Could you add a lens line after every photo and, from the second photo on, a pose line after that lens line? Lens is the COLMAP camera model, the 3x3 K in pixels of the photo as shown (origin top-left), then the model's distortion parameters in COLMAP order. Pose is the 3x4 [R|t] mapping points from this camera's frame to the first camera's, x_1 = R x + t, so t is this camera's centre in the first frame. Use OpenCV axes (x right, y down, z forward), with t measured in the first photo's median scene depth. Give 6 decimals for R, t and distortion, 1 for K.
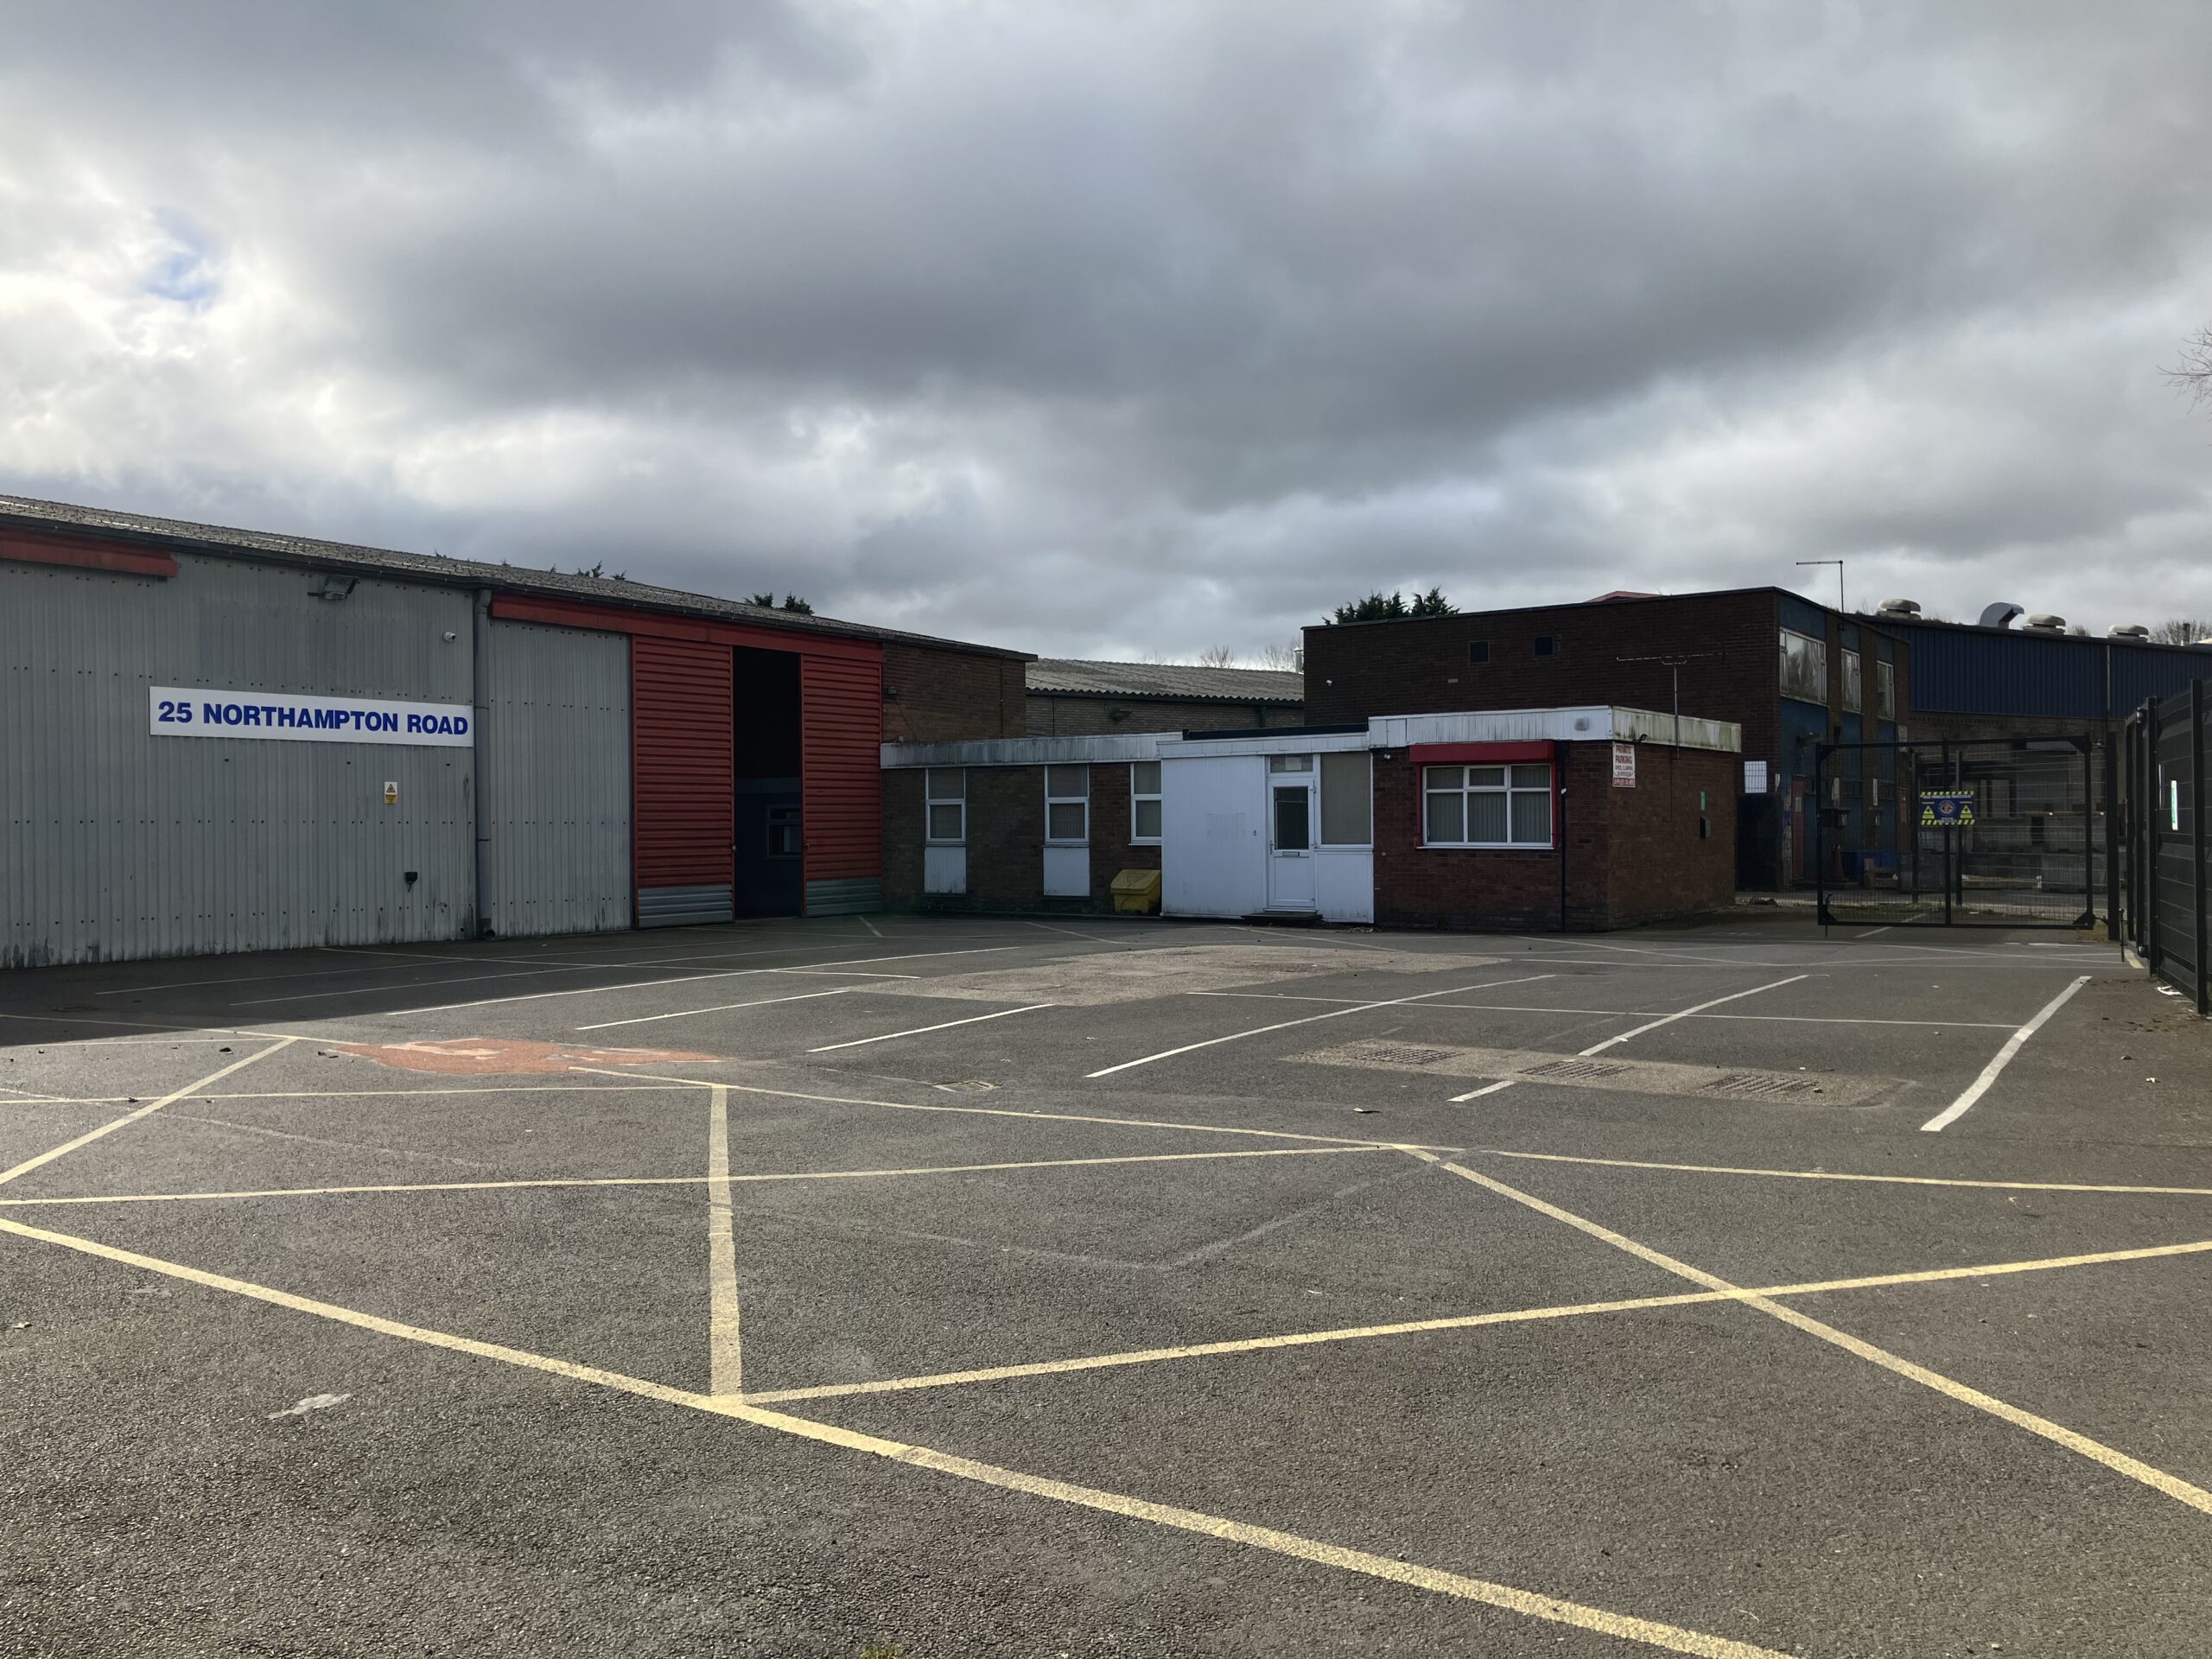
lens RADIAL K [[1846.4, 0, 1107.6], [0, 1846.4, 831.5], [0, 0, 1]] dist [0.070761, -0.079202]
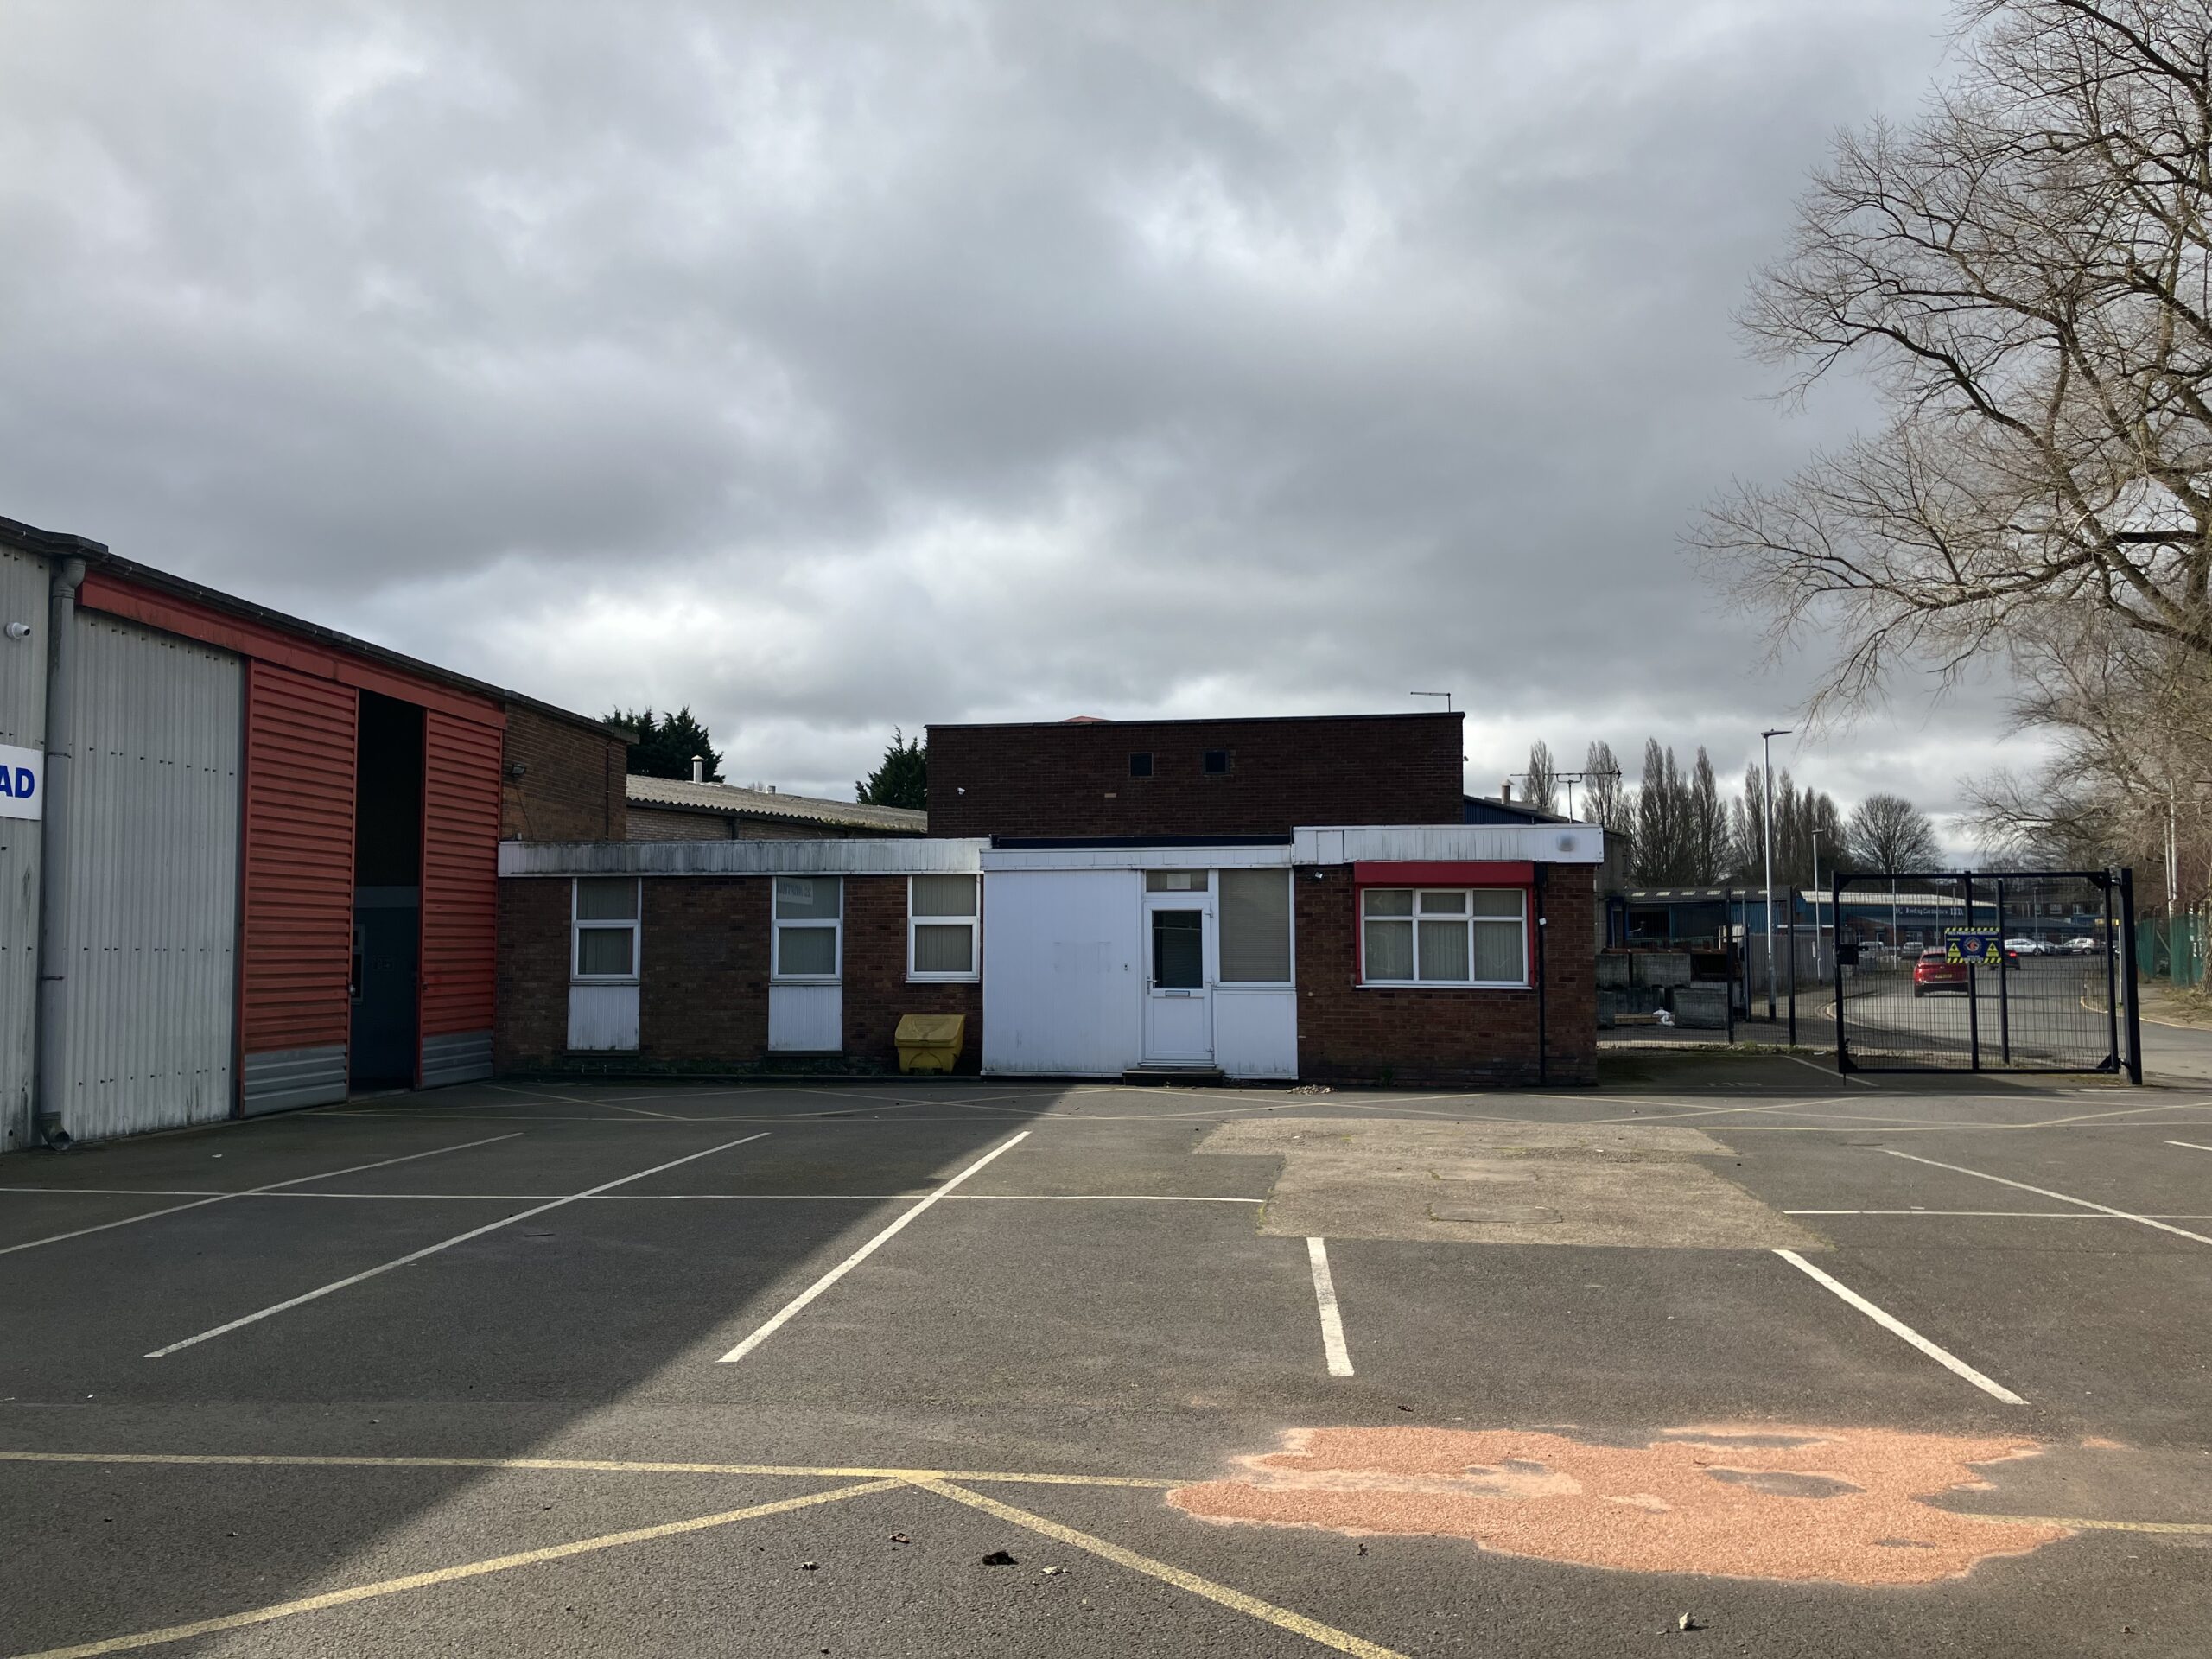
lens RADIAL K [[1846.4, 0, 1107.0], [0, 1846.4, 833.8], [0, 0, 1]] dist [0.070761, -0.079202]
pose [[0.885998, 0.036526, 0.462249, -0.291900], [-0.003696, 0.997417, -0.071731, 0.000383], [-0.463675, 0.061845, 0.883844, 0.293711]]
